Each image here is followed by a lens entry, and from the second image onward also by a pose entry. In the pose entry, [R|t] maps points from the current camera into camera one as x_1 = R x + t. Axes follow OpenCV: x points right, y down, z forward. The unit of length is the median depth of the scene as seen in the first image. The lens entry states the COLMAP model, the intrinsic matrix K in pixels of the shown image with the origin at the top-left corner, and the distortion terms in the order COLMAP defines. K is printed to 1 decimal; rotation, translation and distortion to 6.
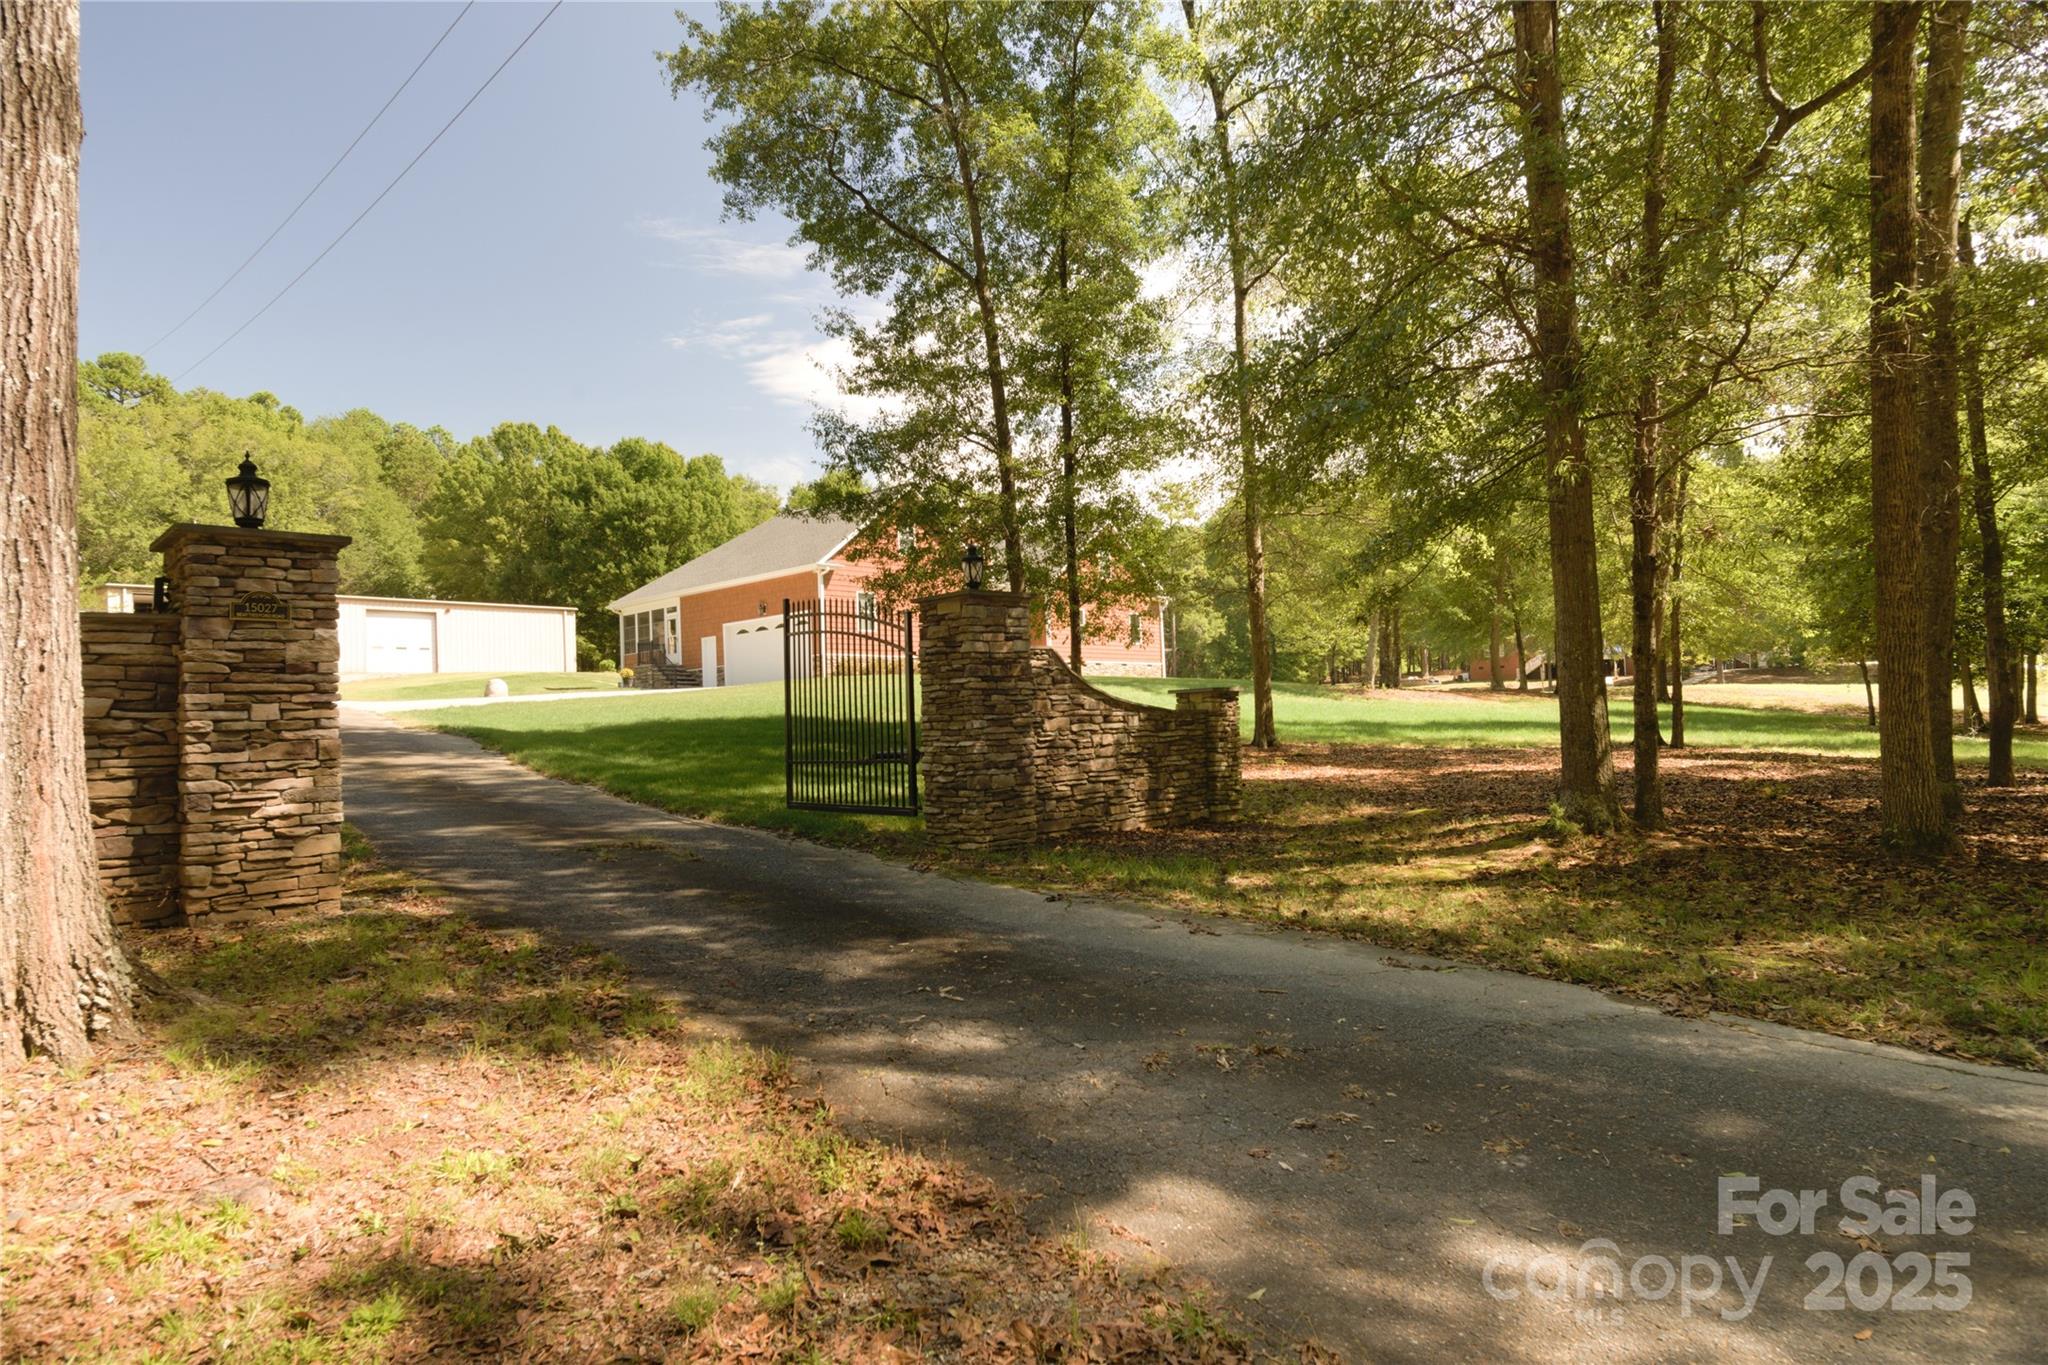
lens RADIAL K [[1131.6, 0, 1042.6], [0, 1131.6, 688.3], [0, 0, 1]] dist [0.003593, -0.004846]
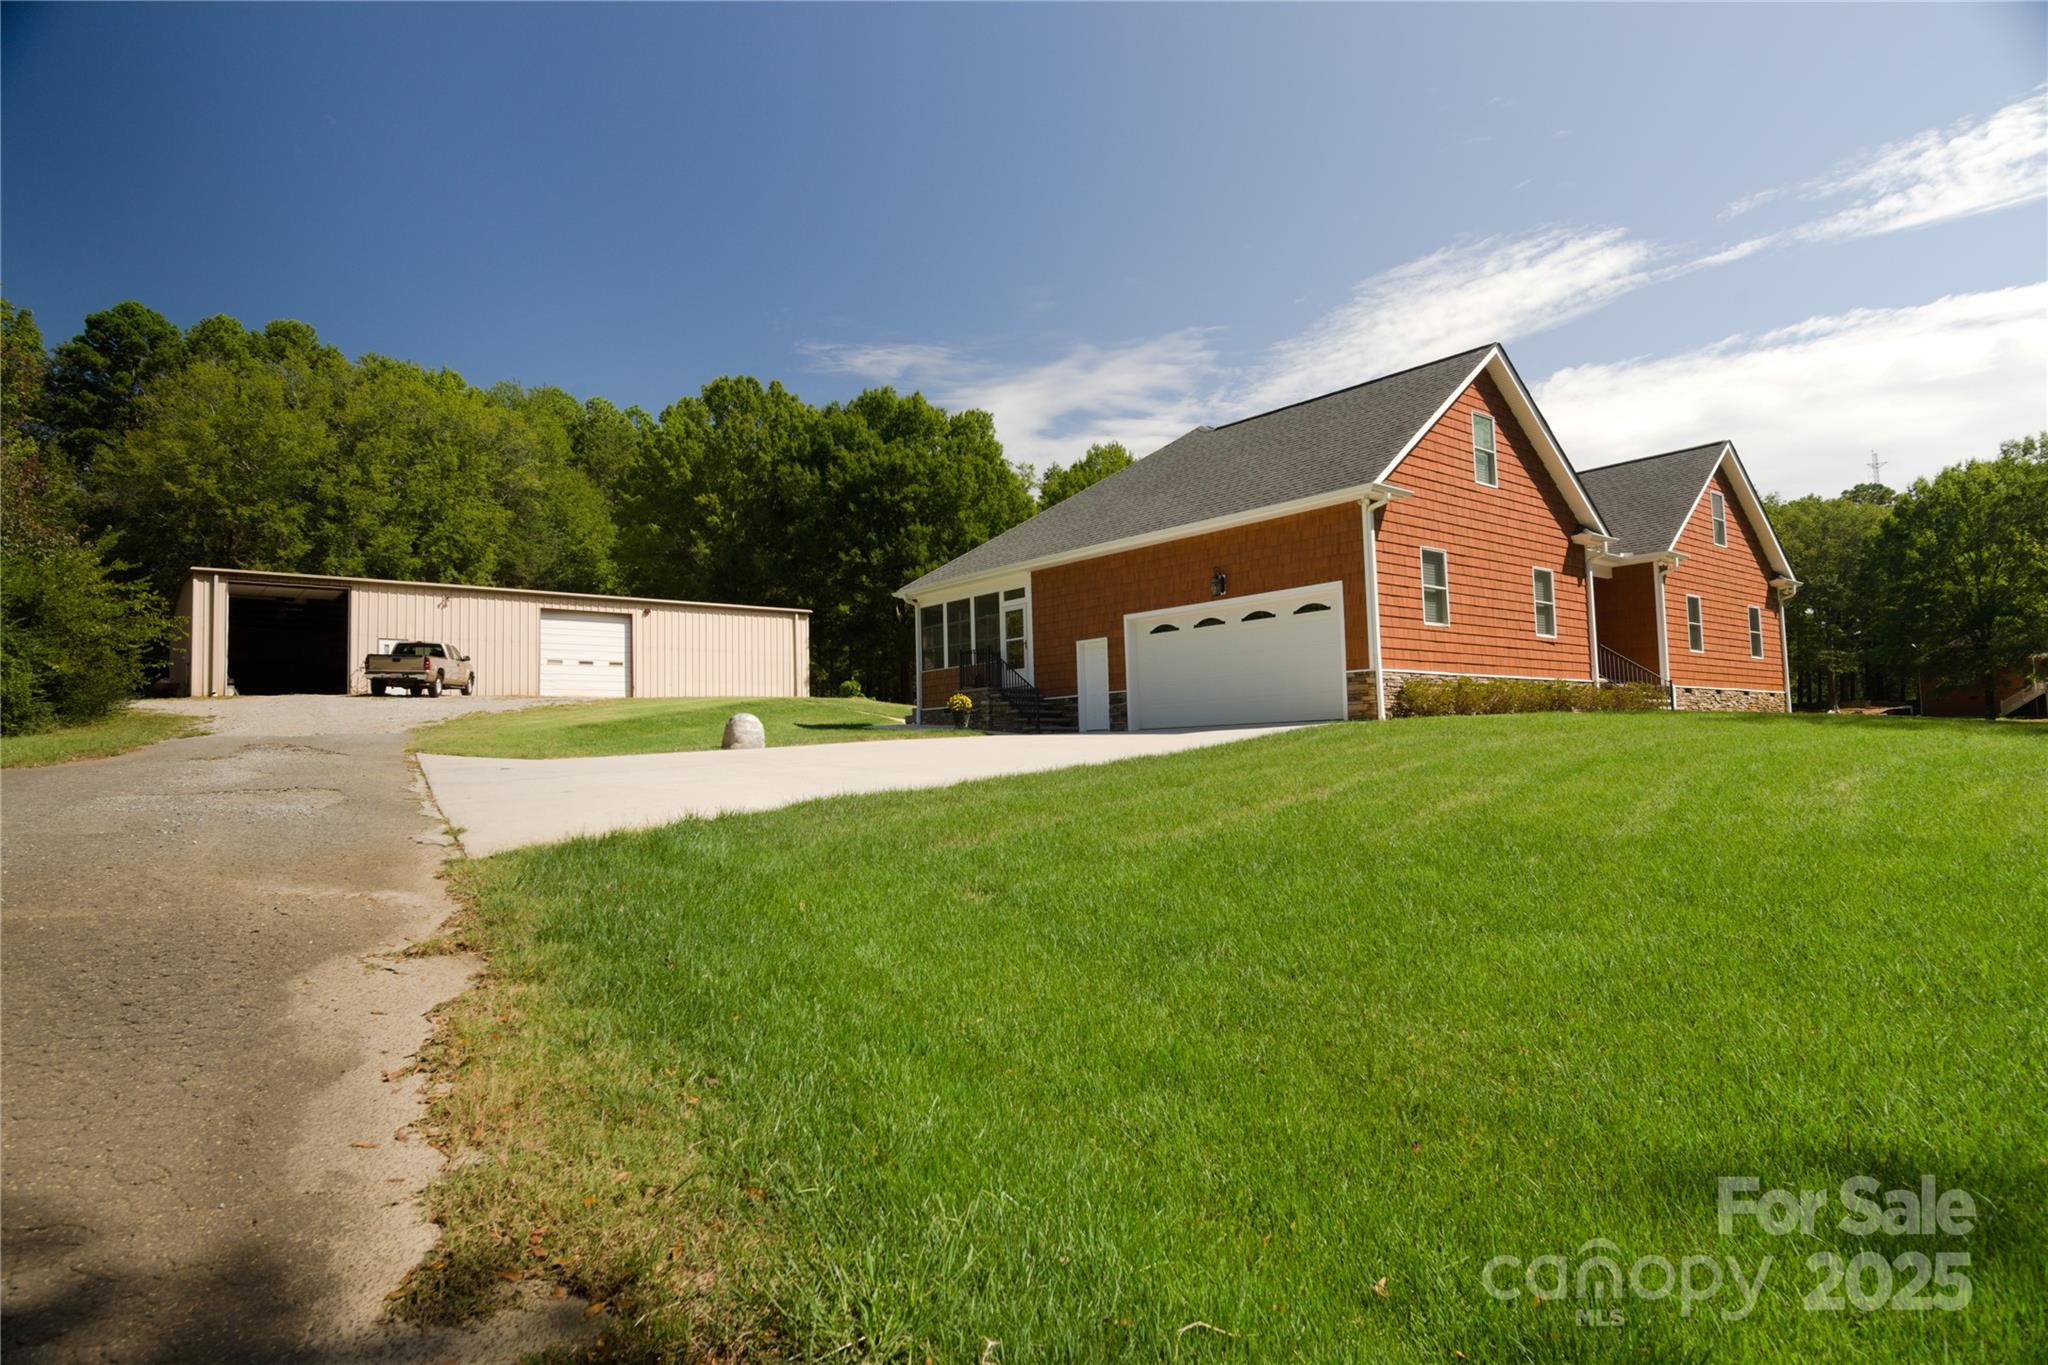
lens RADIAL K [[1131.6, 0, 1036.0], [0, 1131.6, 693.3], [0, 0, 1]] dist [0.003593, -0.004846]
pose [[0.989409, 0.007846, -0.144941, -0.153282], [-0.010561, 0.999783, -0.017970, -0.005463], [0.144768, 0.019310, 0.989277, 0.283214]]
